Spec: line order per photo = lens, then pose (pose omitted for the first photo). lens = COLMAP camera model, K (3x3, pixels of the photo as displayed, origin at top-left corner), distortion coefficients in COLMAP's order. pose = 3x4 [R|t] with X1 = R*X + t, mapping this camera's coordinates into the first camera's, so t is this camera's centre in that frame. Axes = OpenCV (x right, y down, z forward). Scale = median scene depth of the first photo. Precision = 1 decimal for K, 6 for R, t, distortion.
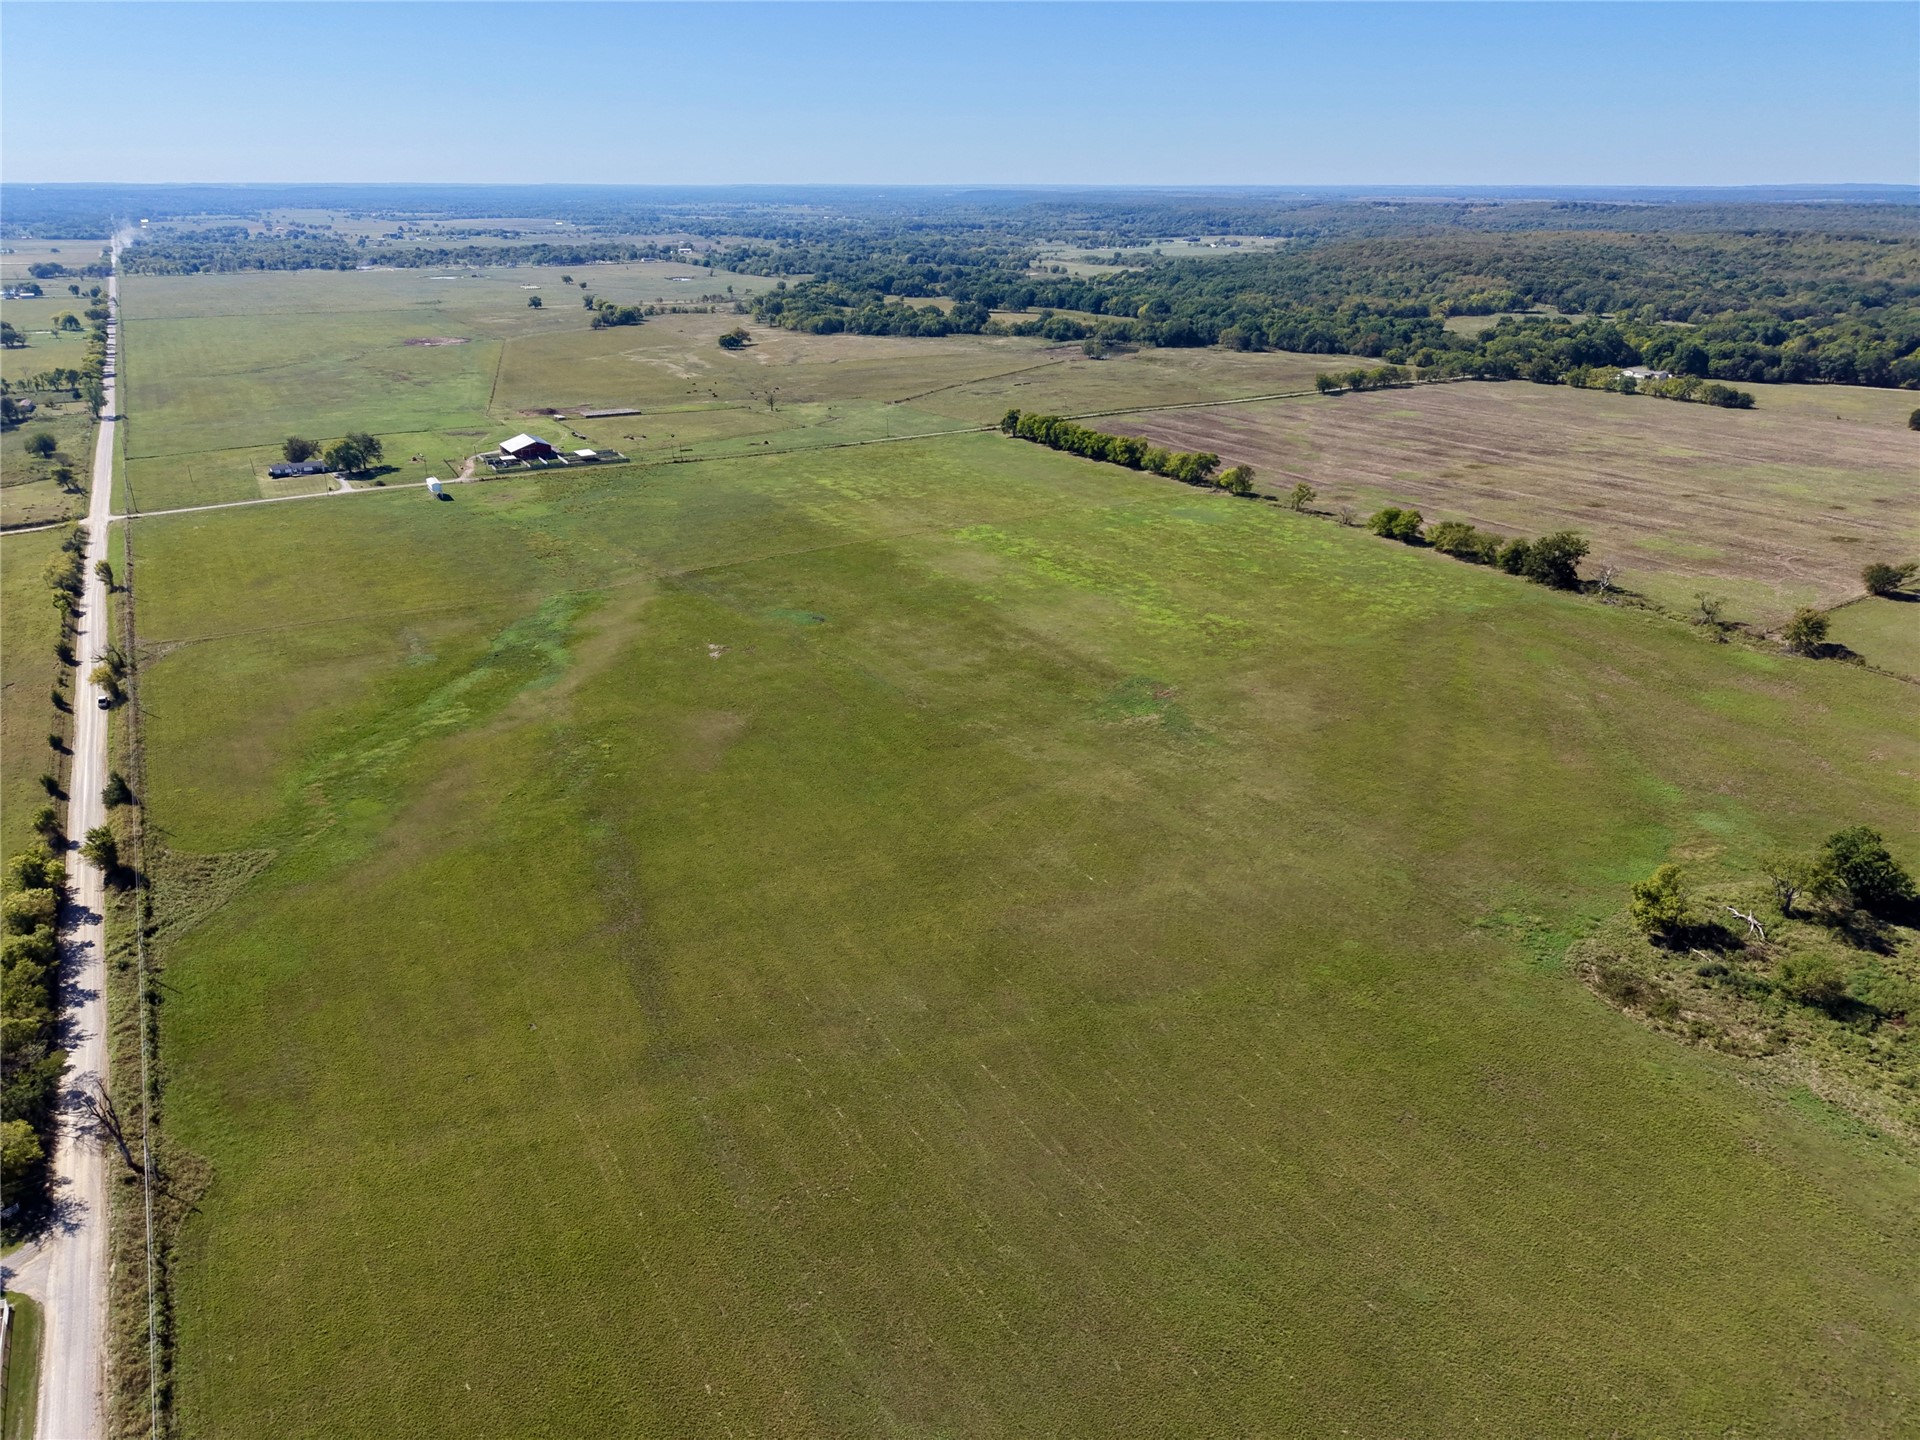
lens RADIAL K [[1246.5, 0, 955.9], [0, 1246.5, 792.0], [0, 0, 1]] dist [0.041541, -0.048425]
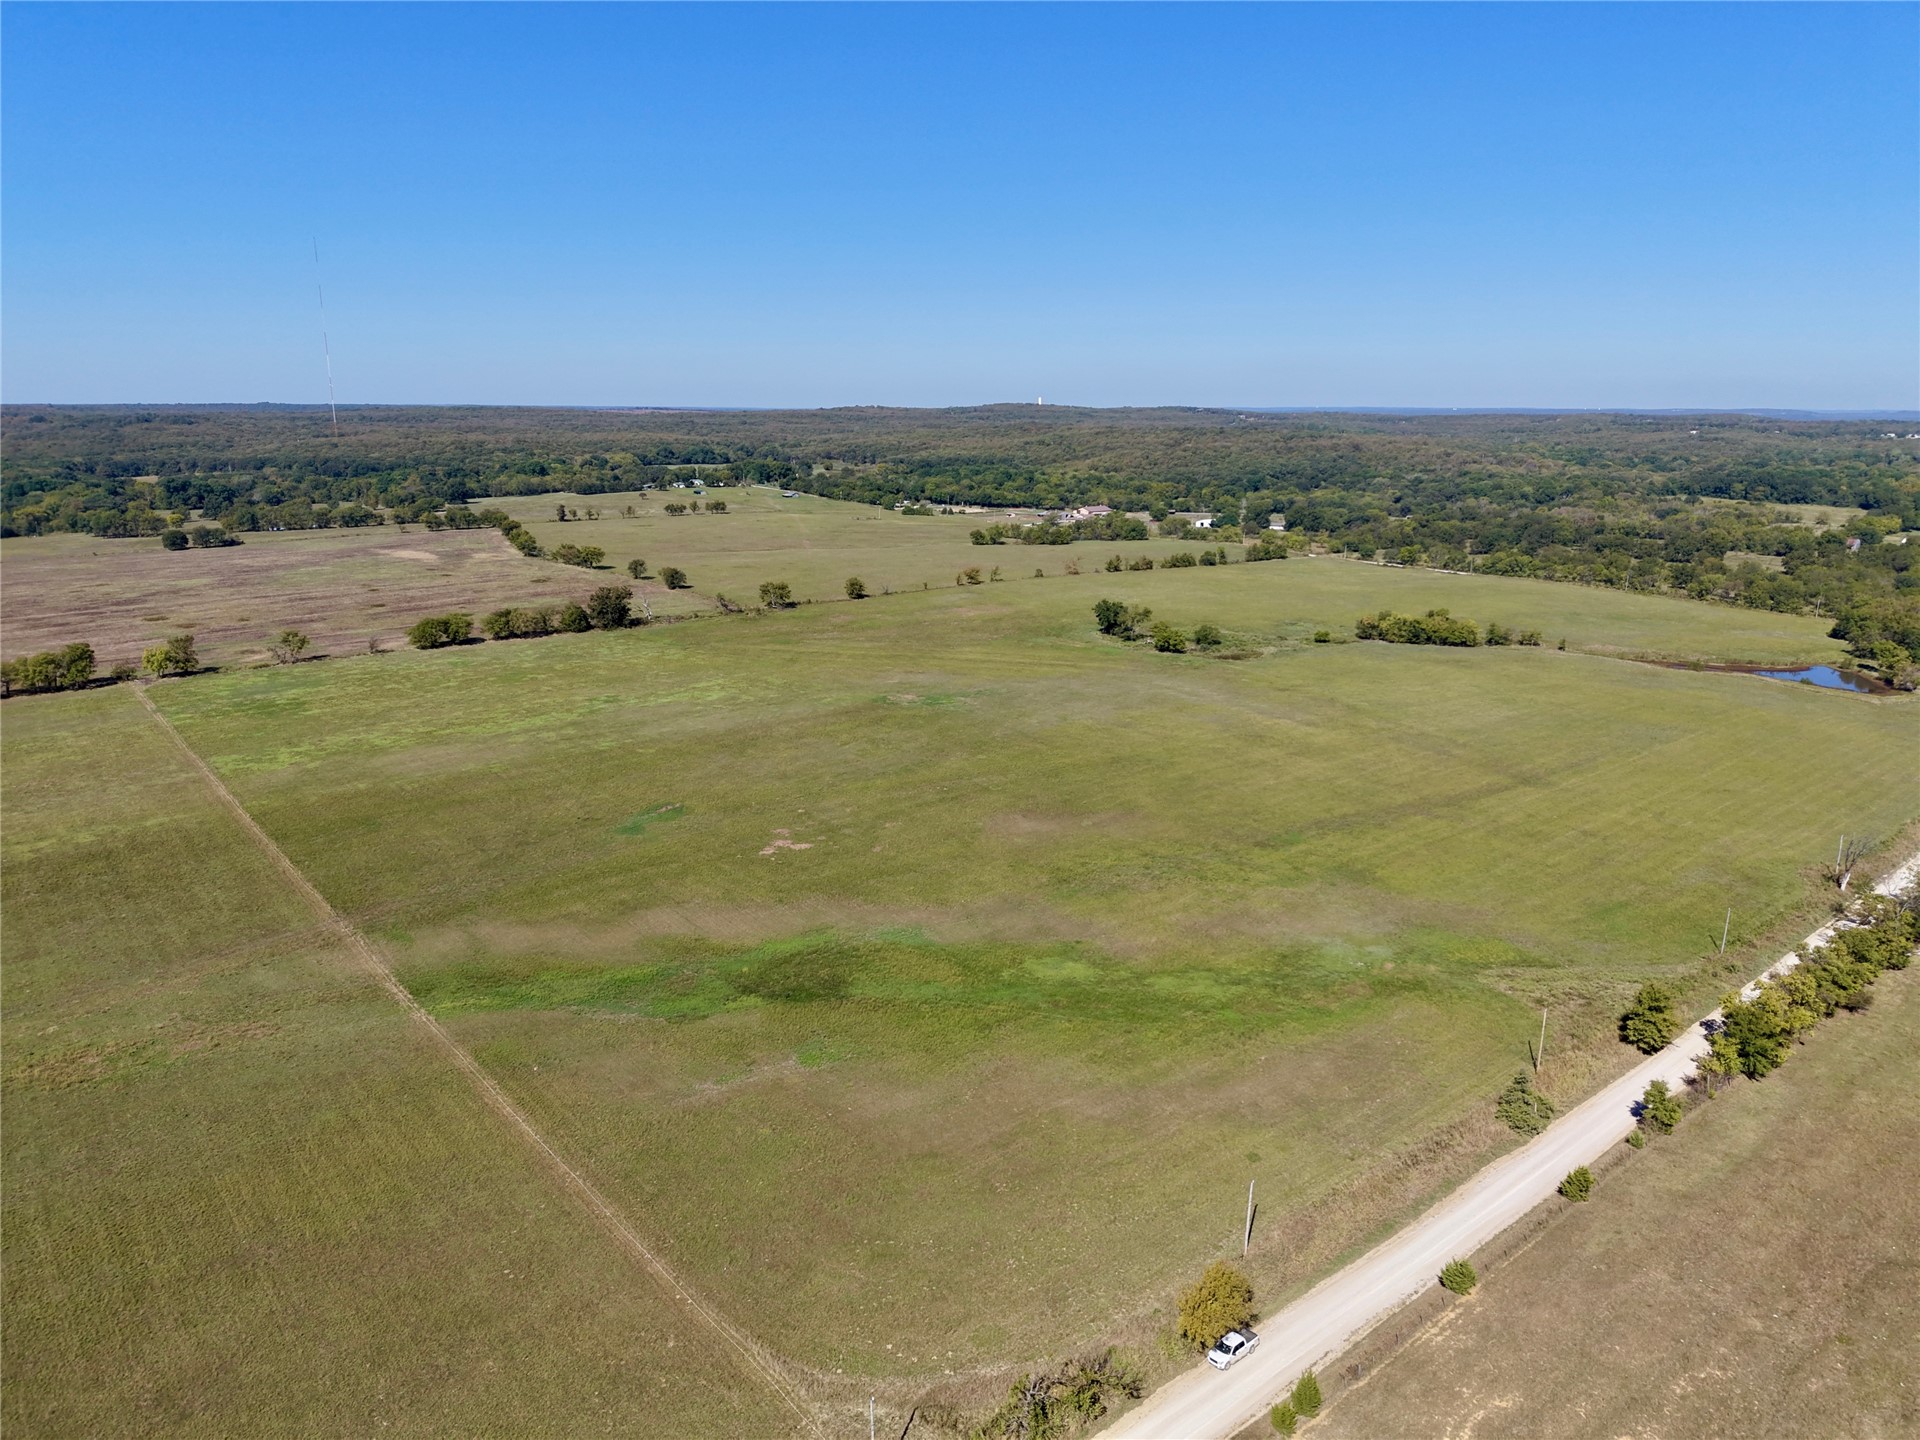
lens RADIAL K [[1277.0, 0, 952.1], [0, 1277.0, 724.2], [0, 0, 1]] dist [0.049046, -0.054561]
pose [[-0.158173, -0.241625, 0.957391, -0.842309], [0.430106, 0.855919, 0.287075, -0.323651], [-0.888814, 0.457187, -0.031459, 0.851372]]
